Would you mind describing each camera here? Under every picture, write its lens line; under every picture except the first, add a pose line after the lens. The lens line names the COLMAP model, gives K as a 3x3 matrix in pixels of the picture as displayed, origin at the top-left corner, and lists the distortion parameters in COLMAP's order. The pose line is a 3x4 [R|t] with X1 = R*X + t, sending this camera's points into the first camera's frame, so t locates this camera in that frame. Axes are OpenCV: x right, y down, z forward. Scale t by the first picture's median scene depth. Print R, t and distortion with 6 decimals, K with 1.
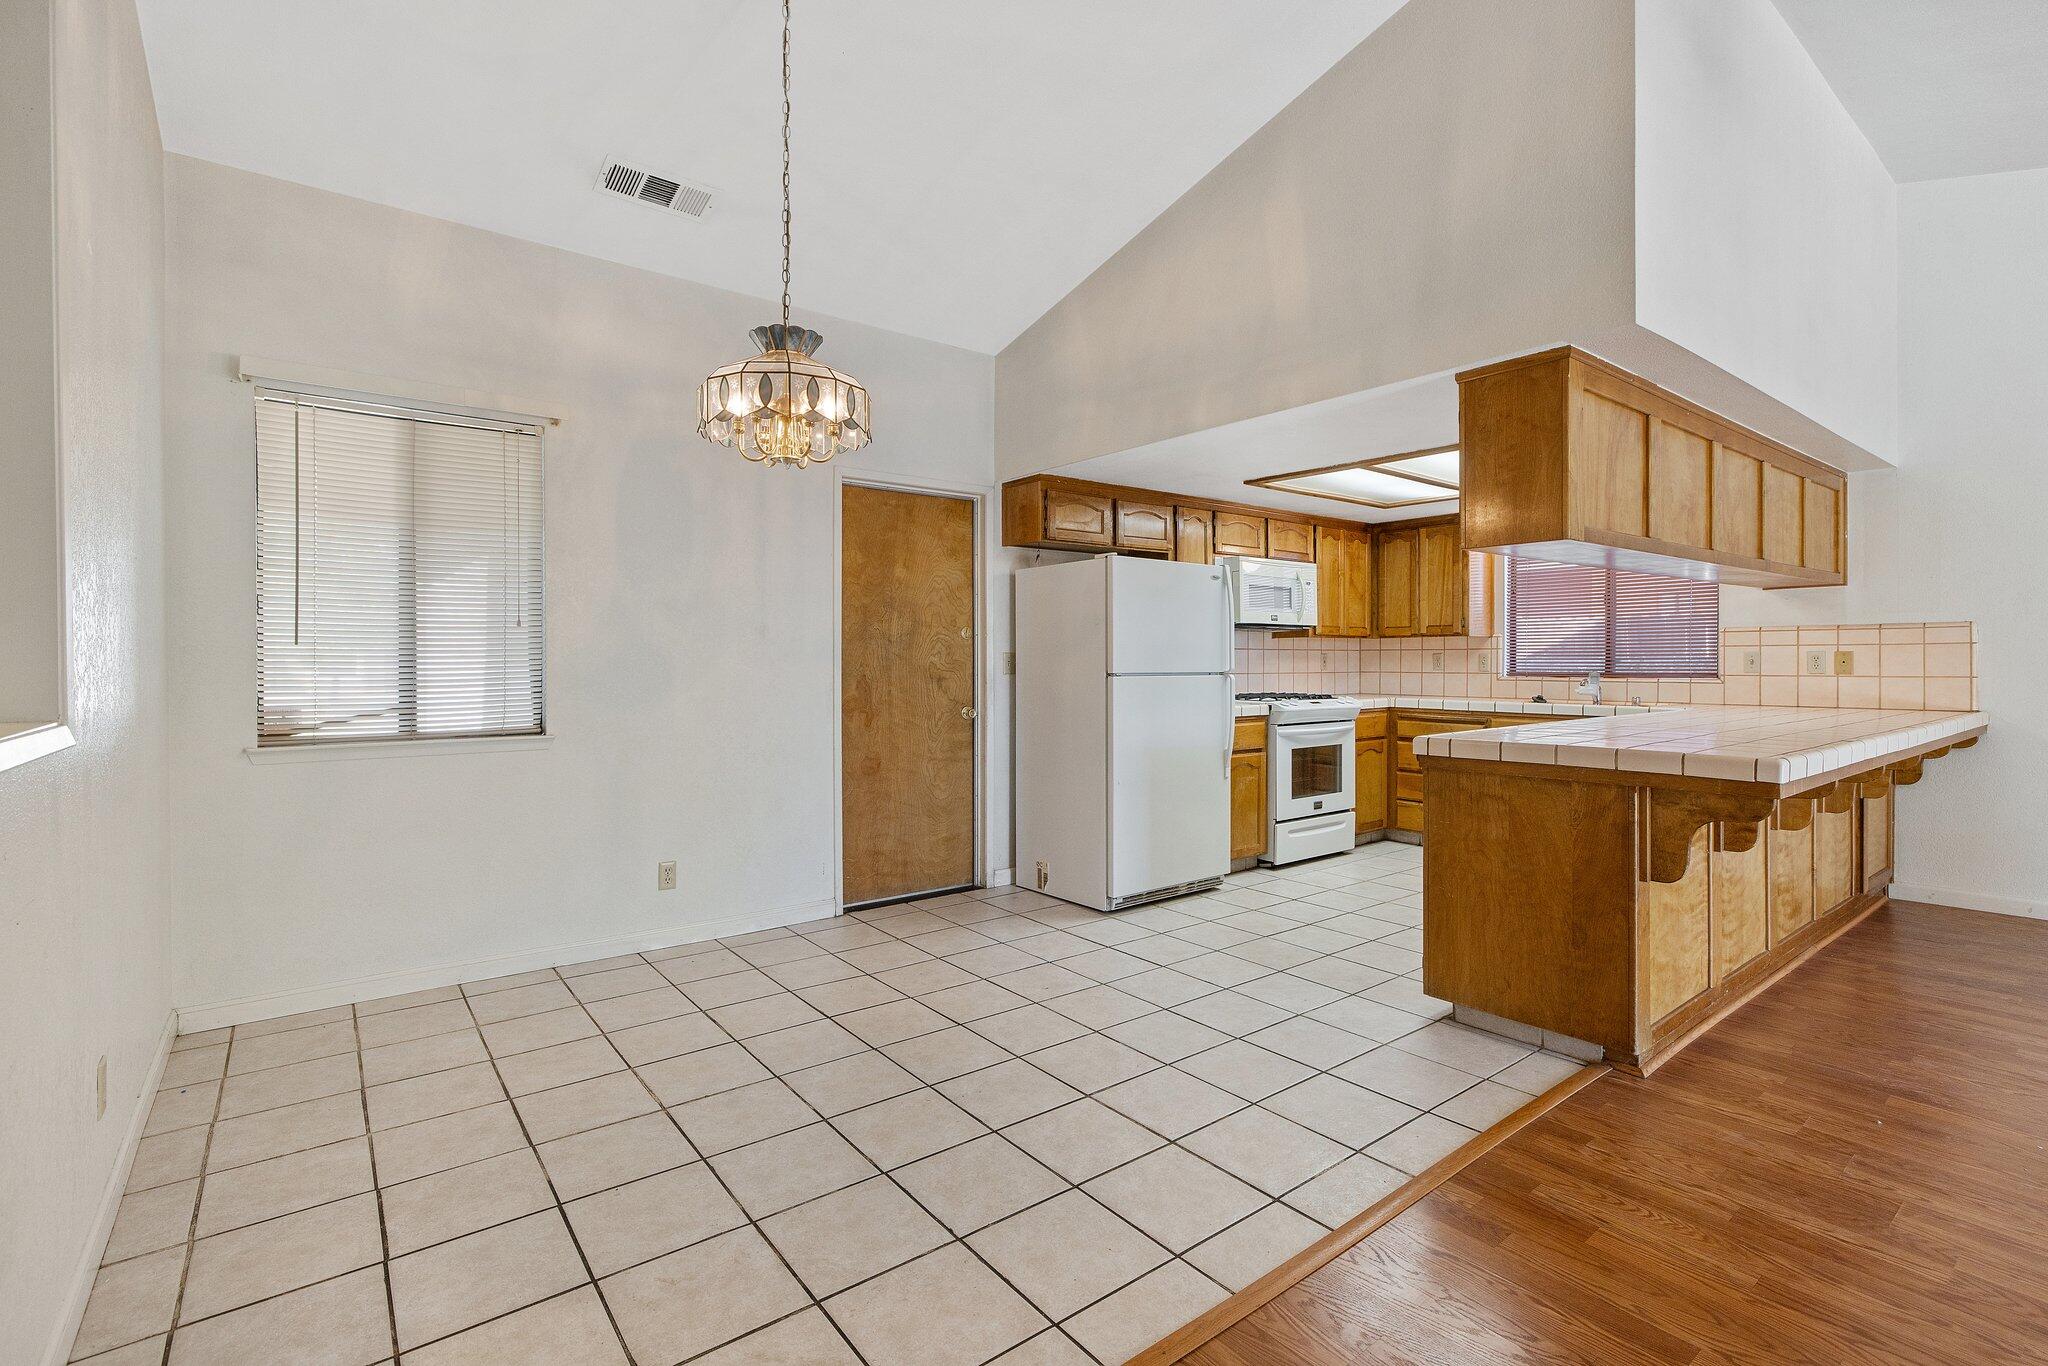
lens RADIAL K [[934.7, 0, 1032.5], [0, 934.7, 667.7], [0, 0, 1]] dist [-0.010269, 0.002668]
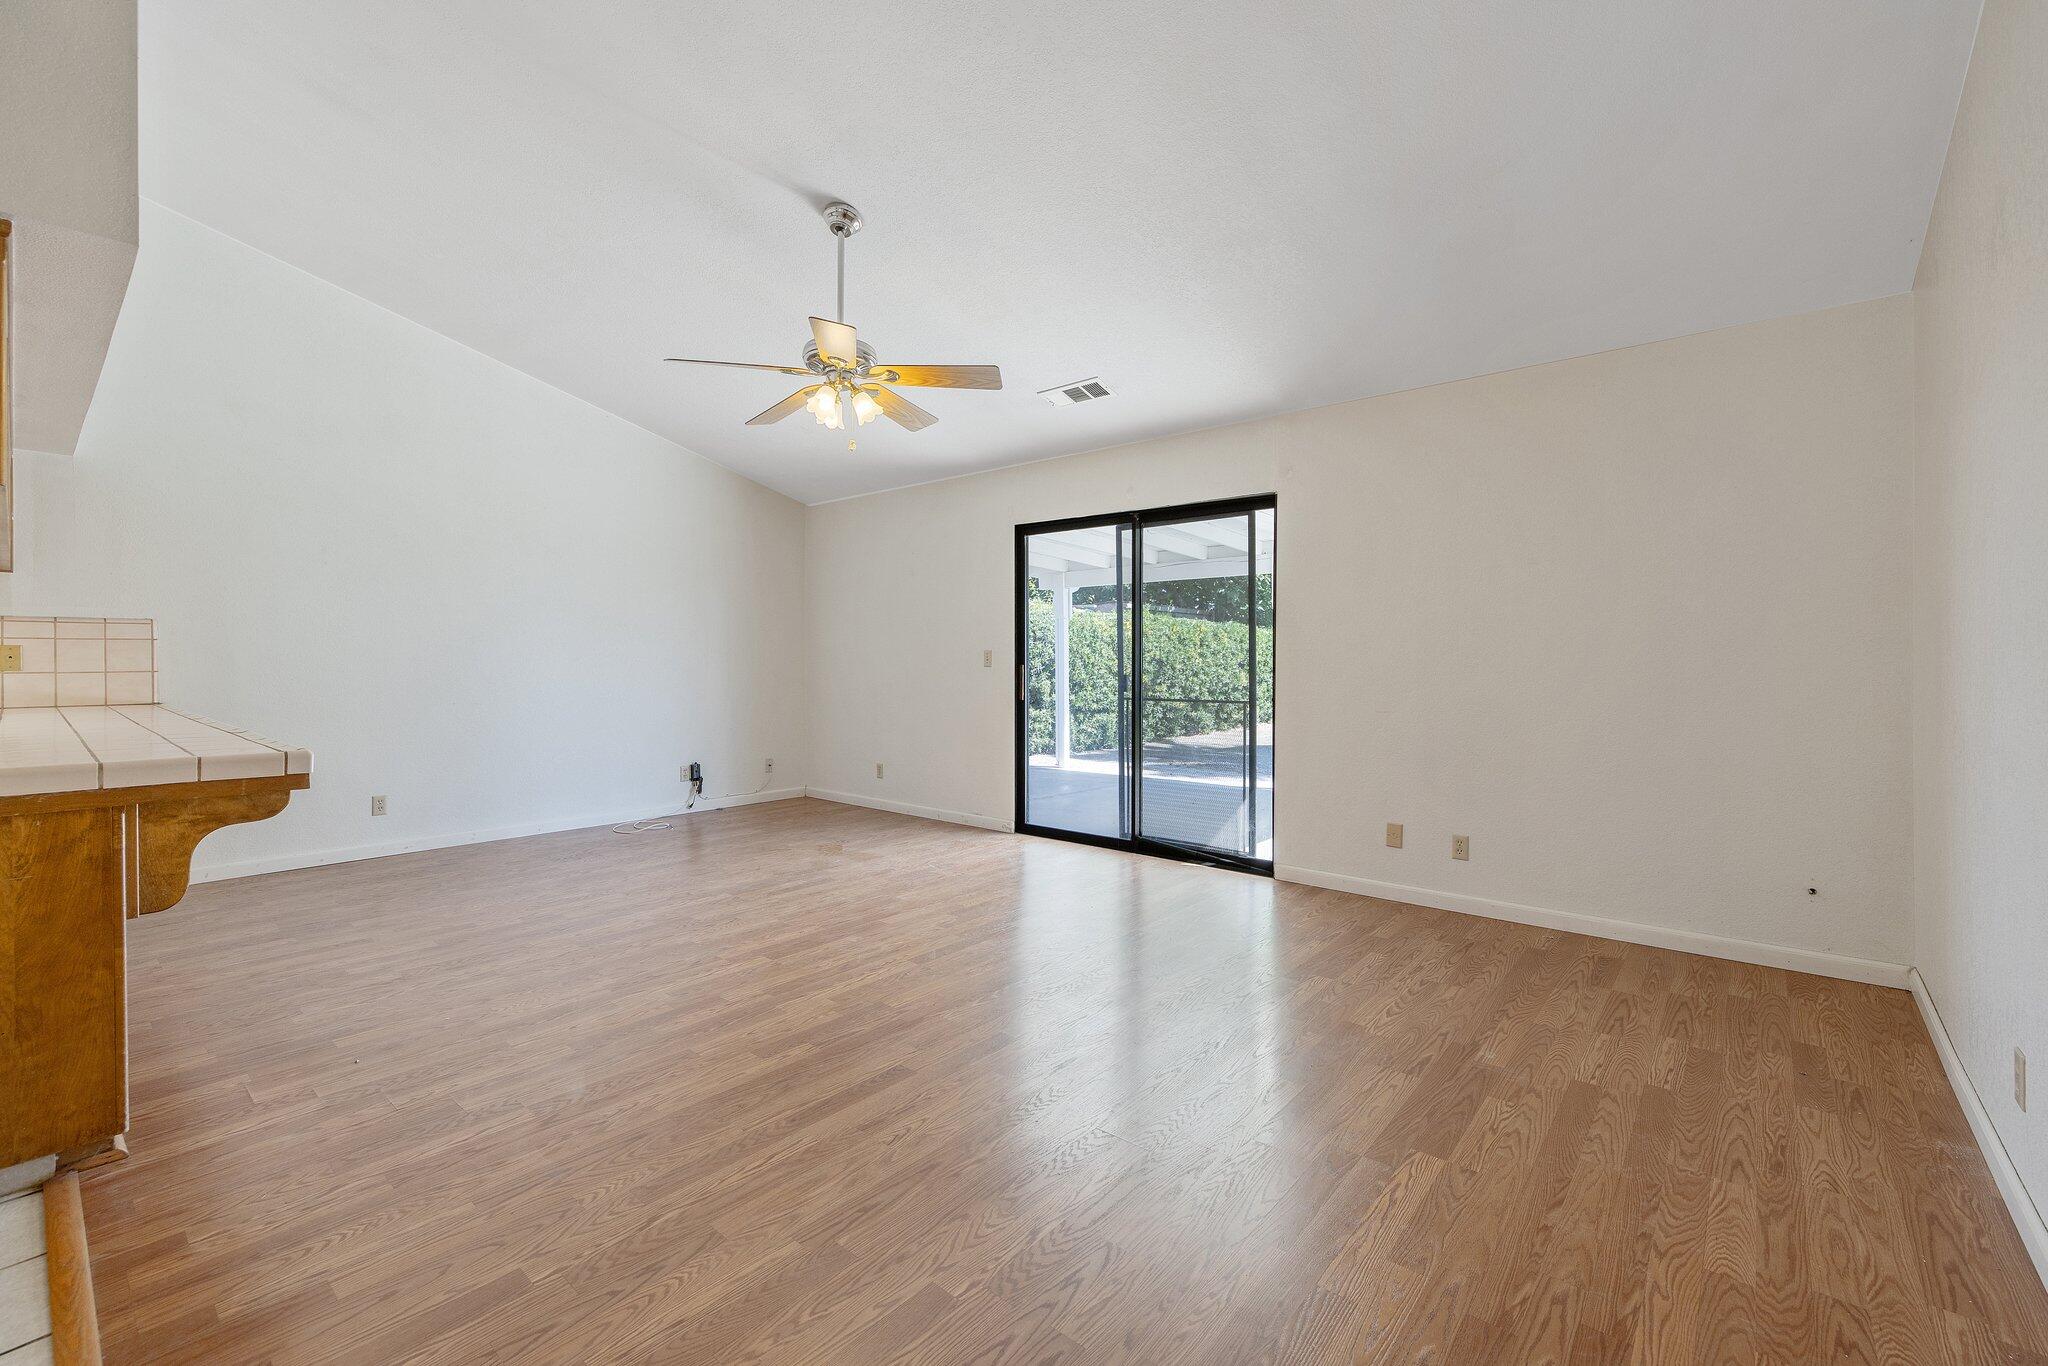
lens RADIAL K [[861.2, 0, 1019.1], [0, 861.2, 661.4], [0, 0, 1]] dist [-0.002669, 0.001105]
pose [[-0.199152, -0.001556, 0.979967, -0.145819], [0.006121, 0.999977, 0.002832, 0.001684], [-0.979950, 0.006563, -0.199138, 0.215844]]
